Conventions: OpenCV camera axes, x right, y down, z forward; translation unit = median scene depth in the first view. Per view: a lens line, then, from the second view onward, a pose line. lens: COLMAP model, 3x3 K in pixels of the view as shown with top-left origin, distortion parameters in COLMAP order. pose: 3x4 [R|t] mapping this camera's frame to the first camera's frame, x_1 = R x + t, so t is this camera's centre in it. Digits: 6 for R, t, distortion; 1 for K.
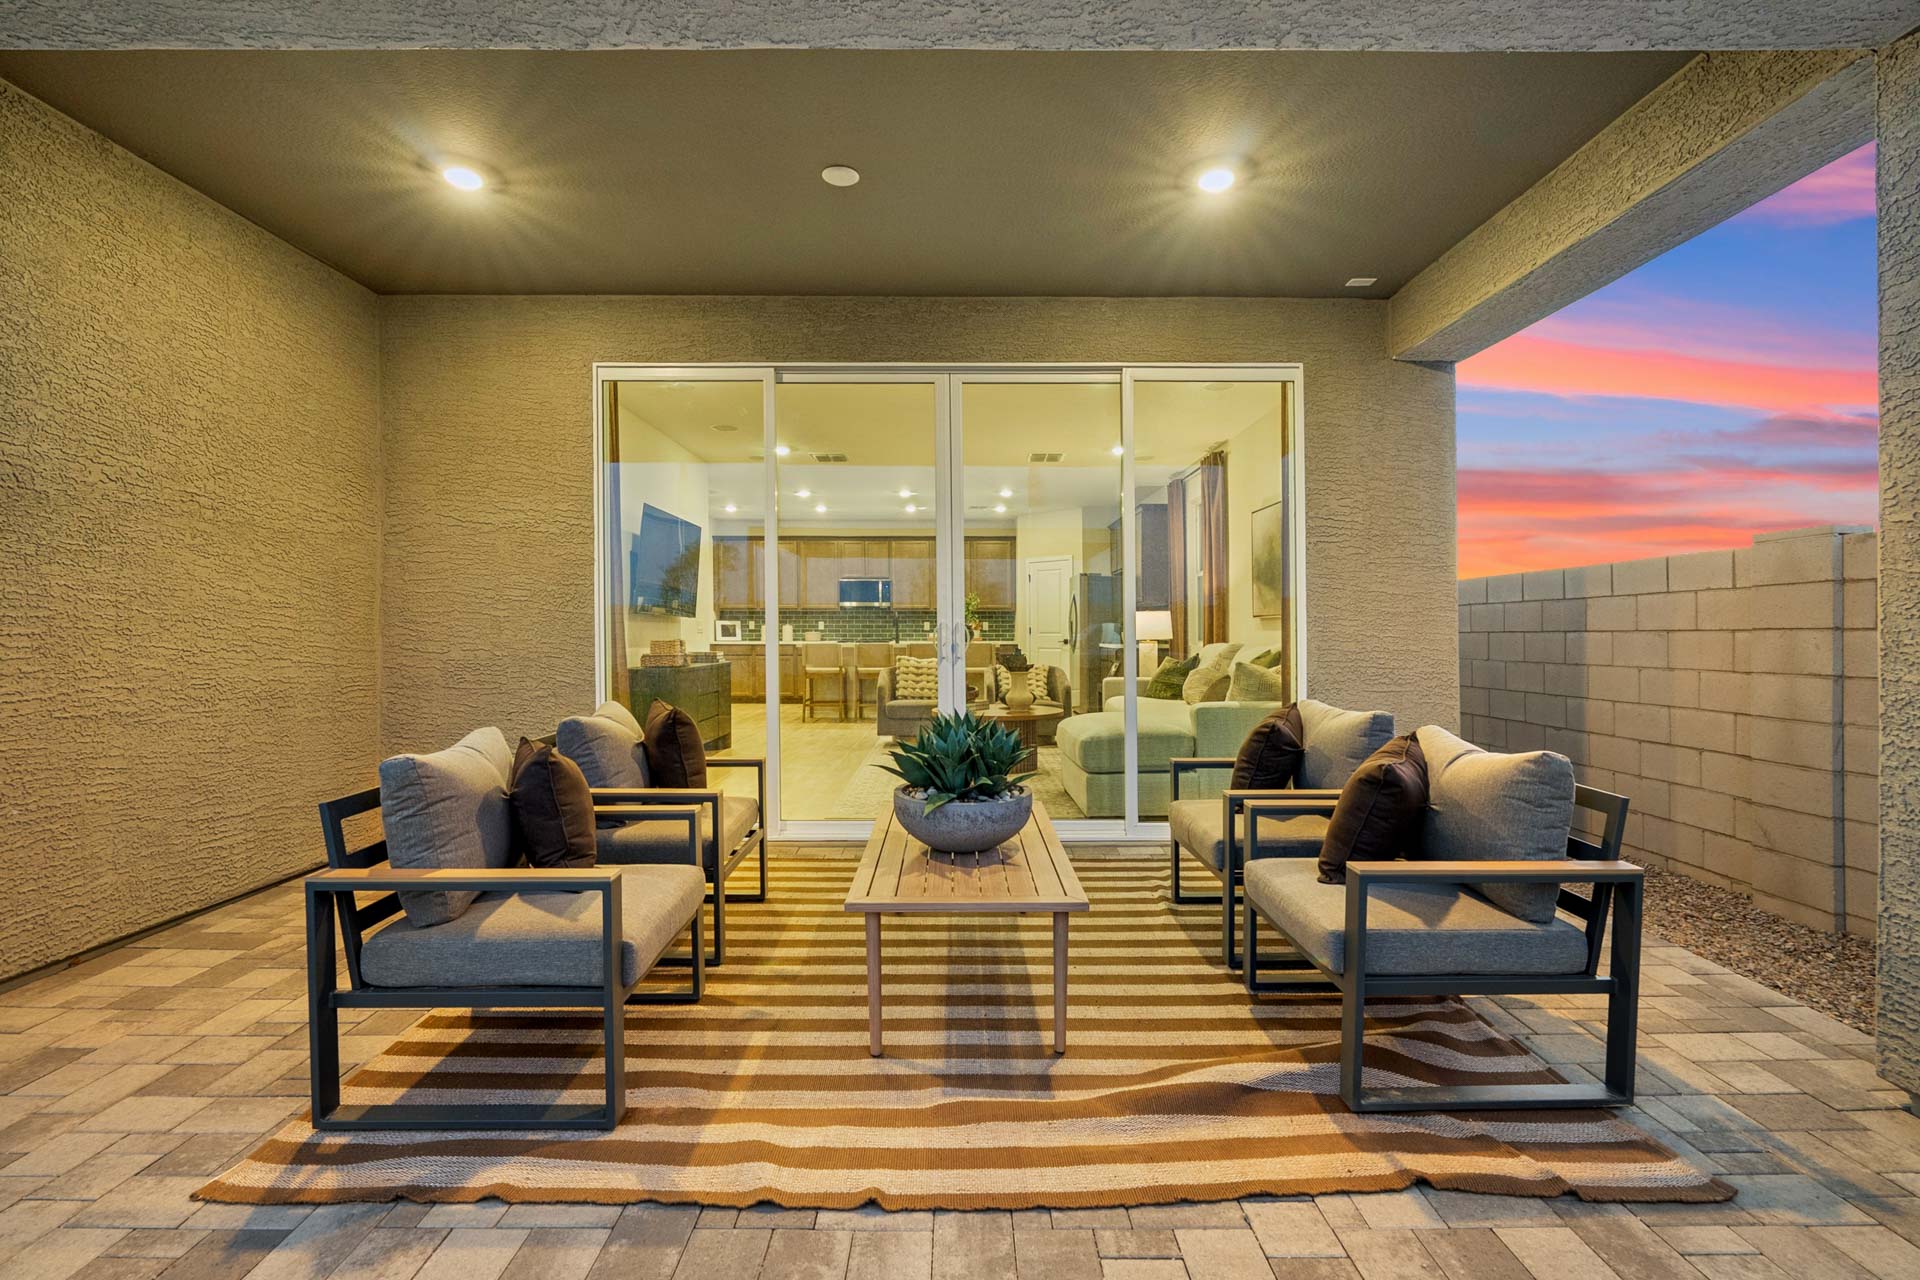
lens RADIAL K [[854.4, 0, 960.9], [0, 854.4, 645.5], [0, 0, 1]] dist [-0.007634, 0.000468]
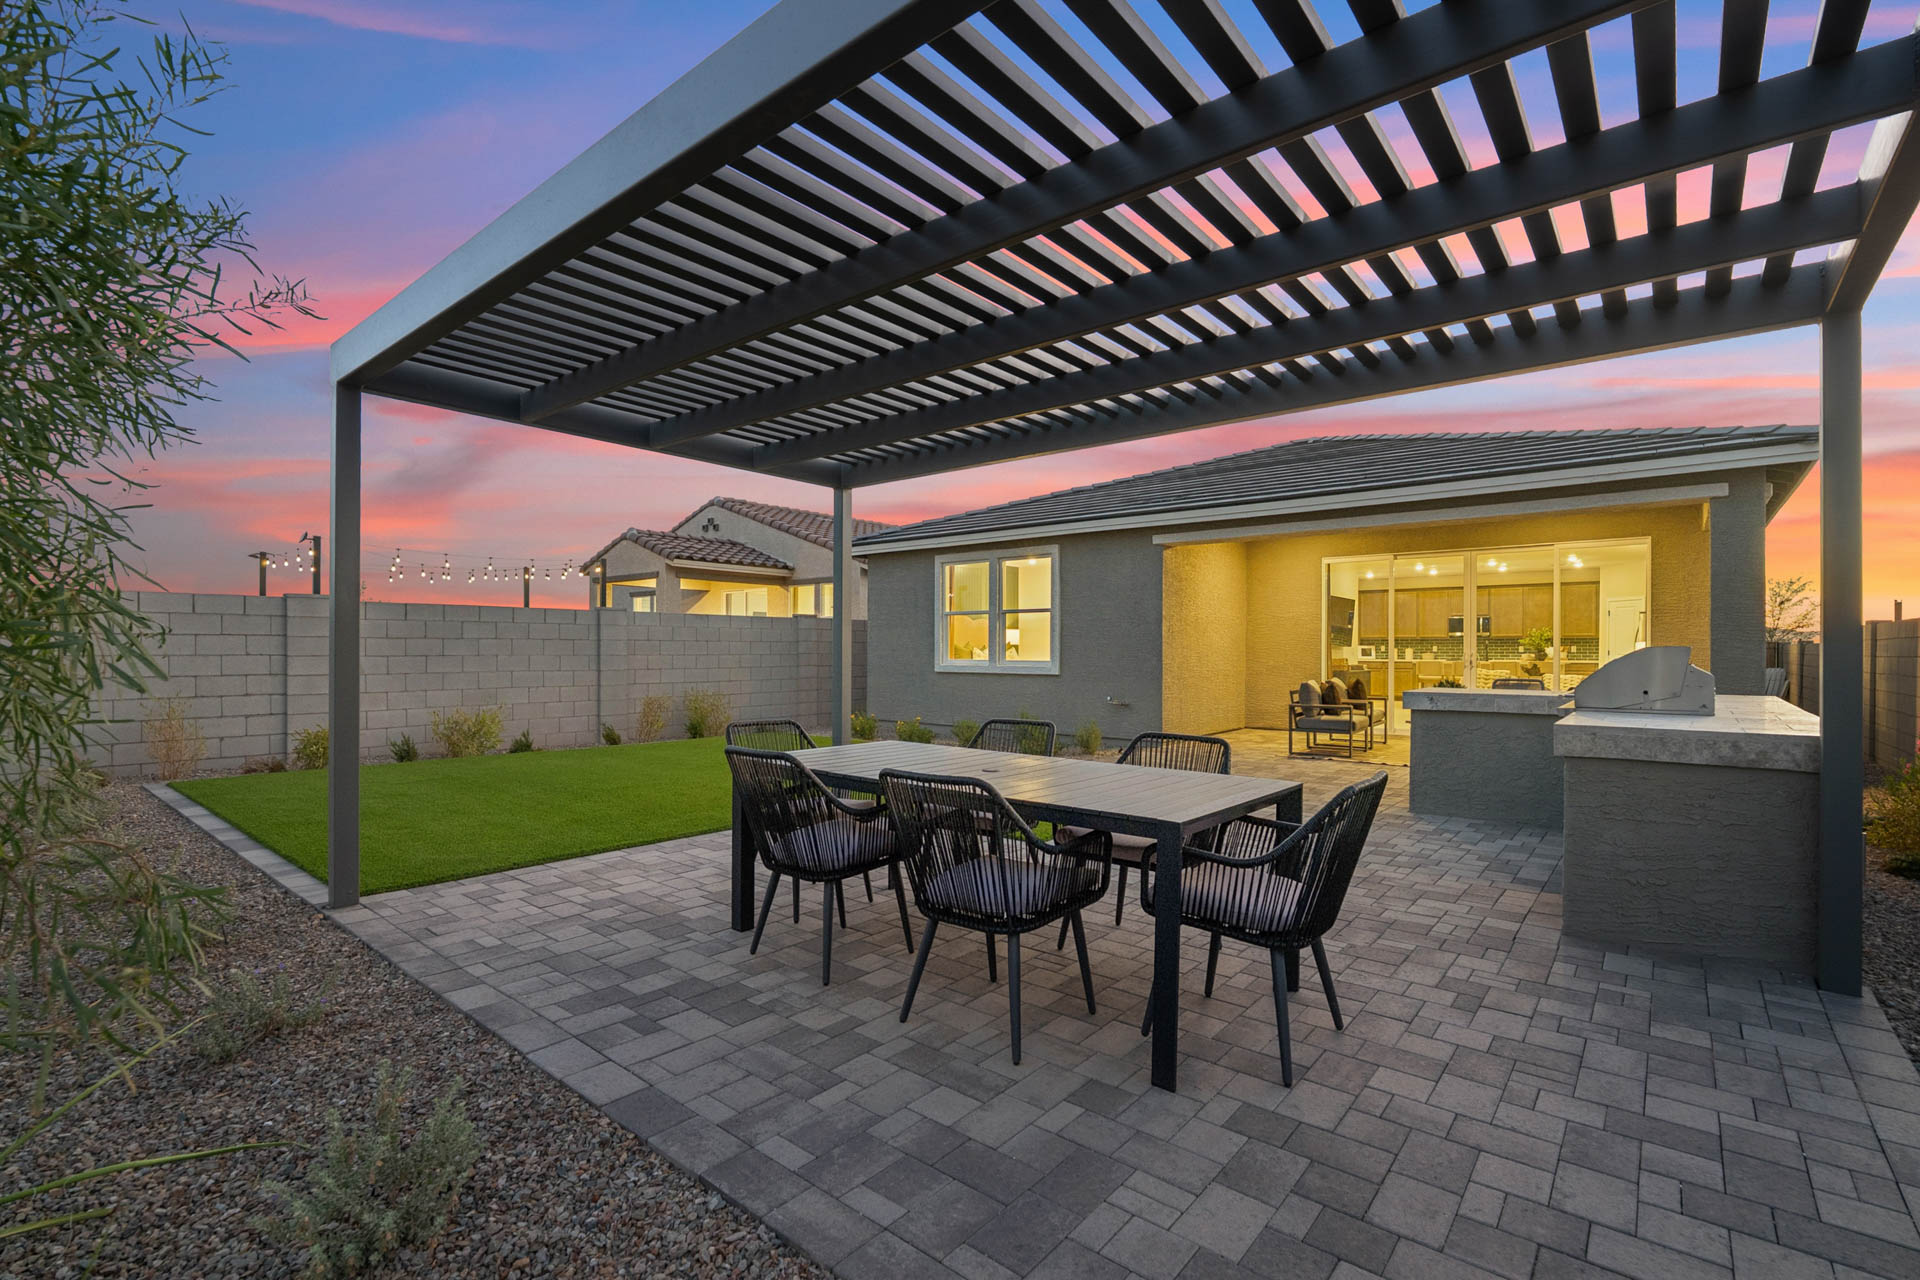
lens RADIAL K [[854.4, 0, 962.5], [0, 854.4, 657.4], [0, 0, 1]] dist [-0.007634, 0.000468]
pose [[0.766116, 0.005625, -0.642678, 0.159358], [-0.010290, 0.999941, -0.003515, 0.004645], [0.642620, 0.009306, 0.766128, -0.650579]]
